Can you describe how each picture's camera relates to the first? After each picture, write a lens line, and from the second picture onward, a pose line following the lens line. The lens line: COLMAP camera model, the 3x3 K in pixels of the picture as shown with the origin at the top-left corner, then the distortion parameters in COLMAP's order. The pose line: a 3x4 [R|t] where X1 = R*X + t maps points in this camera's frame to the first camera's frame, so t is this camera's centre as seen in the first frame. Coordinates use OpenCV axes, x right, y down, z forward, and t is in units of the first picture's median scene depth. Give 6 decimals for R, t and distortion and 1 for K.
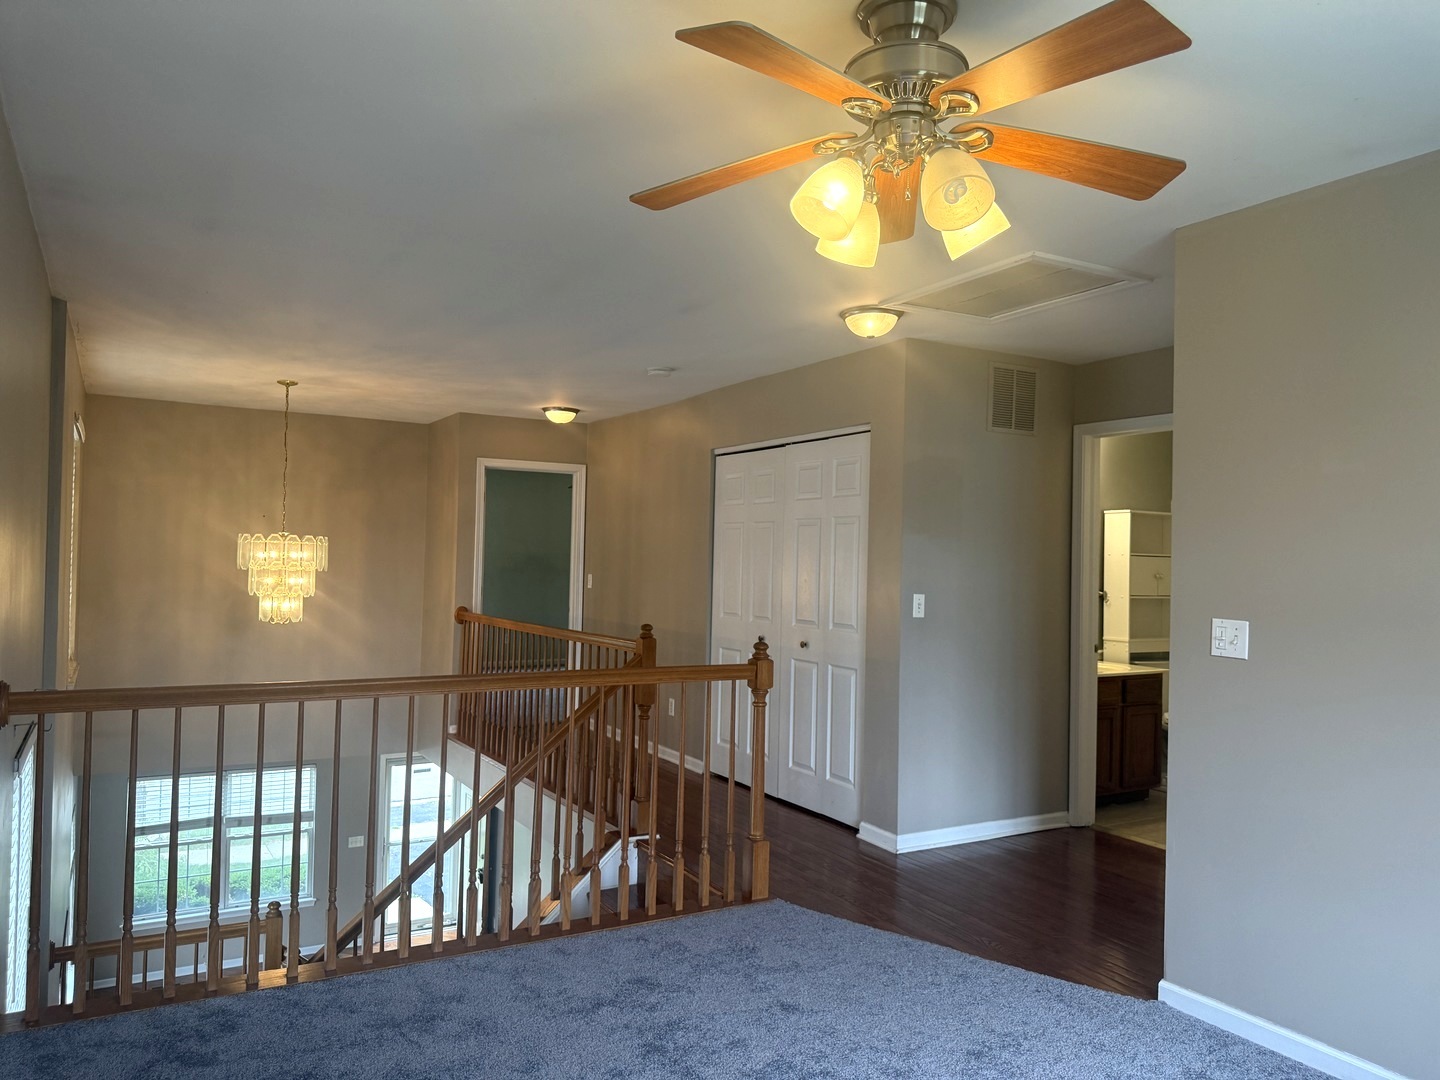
lens RADIAL K [[1019.1, 0, 719.5], [0, 1019.1, 544.6], [0, 0, 1]] dist [-0.002840, -0.000202]
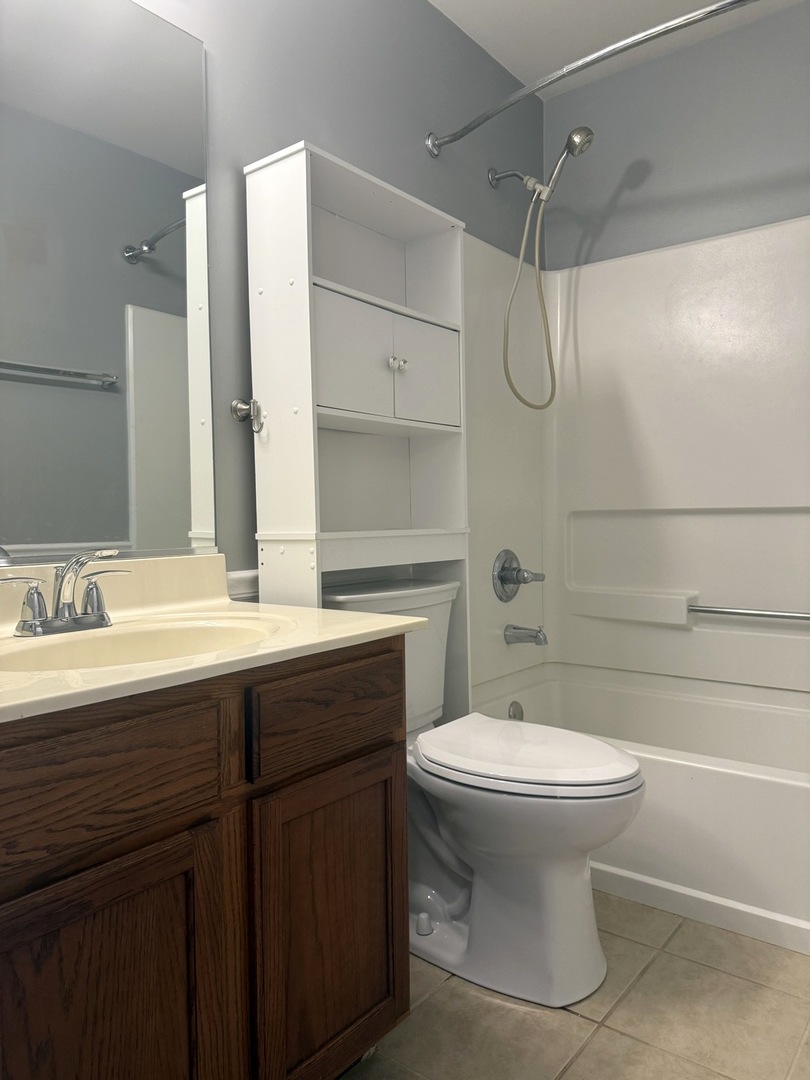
lens RADIAL K [[760.7, 0, 398.9], [0, 760.7, 540.3], [0, 0, 1]] dist [0.126661, -0.200312]
pose [[0.933952, -0.046783, 0.354325, 0.547961], [0.030913, 0.998255, 0.050322, 0.135290], [-0.356060, -0.036045, 0.933768, 1.222823]]
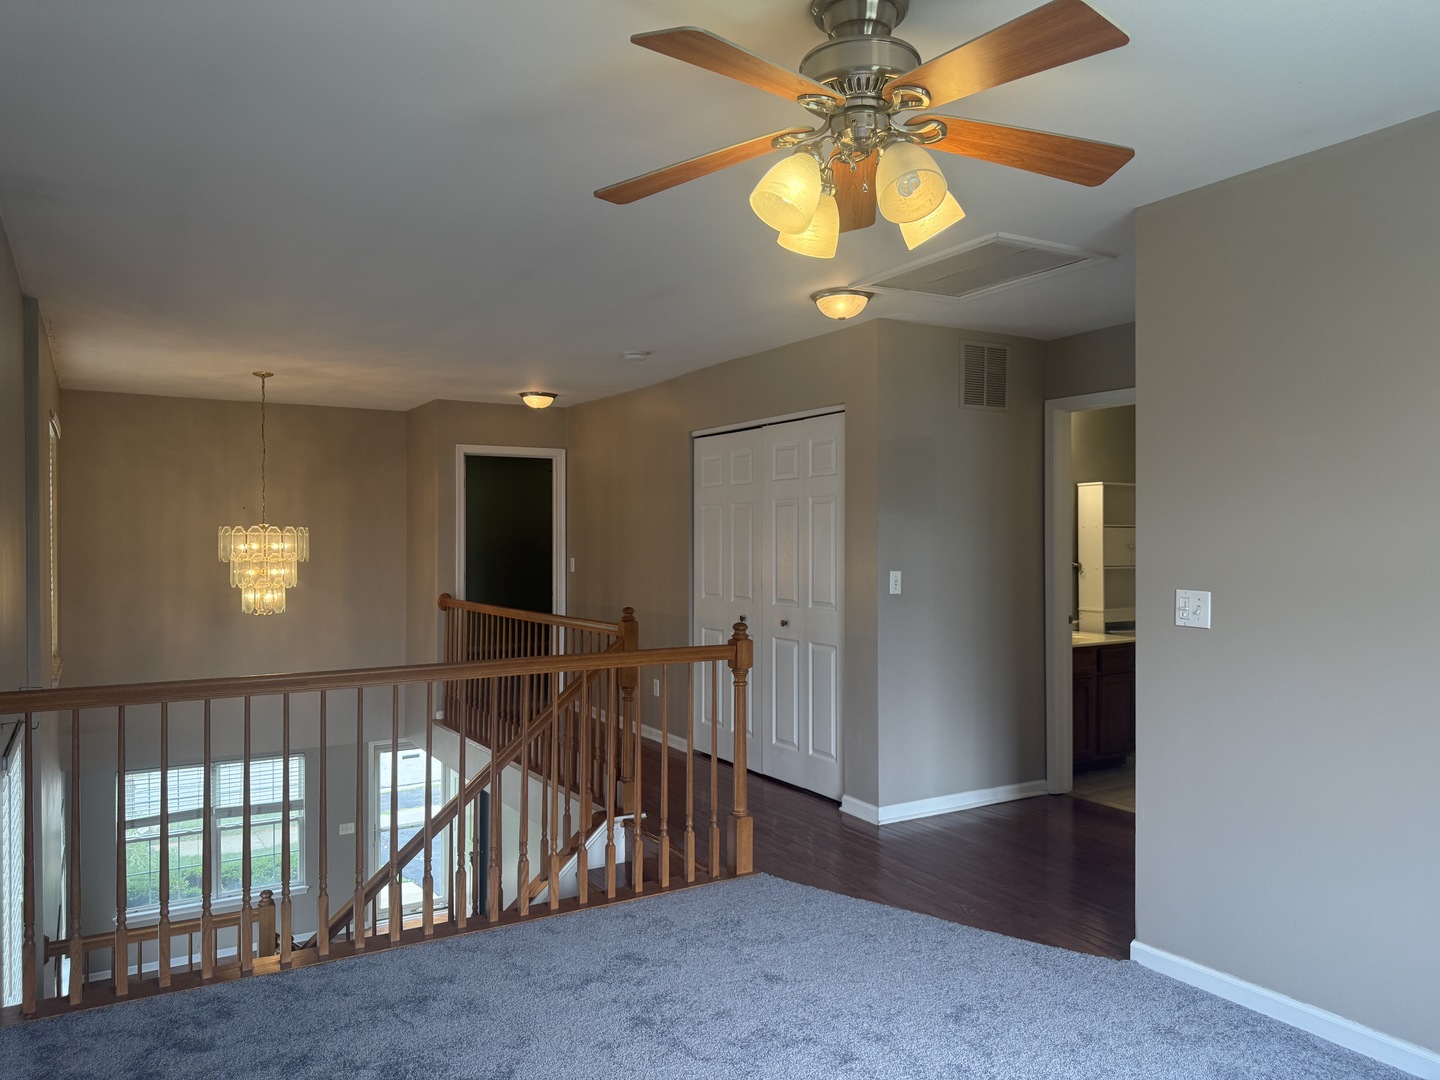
lens RADIAL K [[1016.3, 0, 719.0], [0, 1016.3, 541.5], [0, 0, 1]] dist [0.001328, -0.006726]
pose [[0.999593, -0.024113, 0.015249, 0.006600], [0.023830, 0.999546, 0.018444, -0.004301], [-0.015686, -0.018073, 0.999714, -0.012422]]
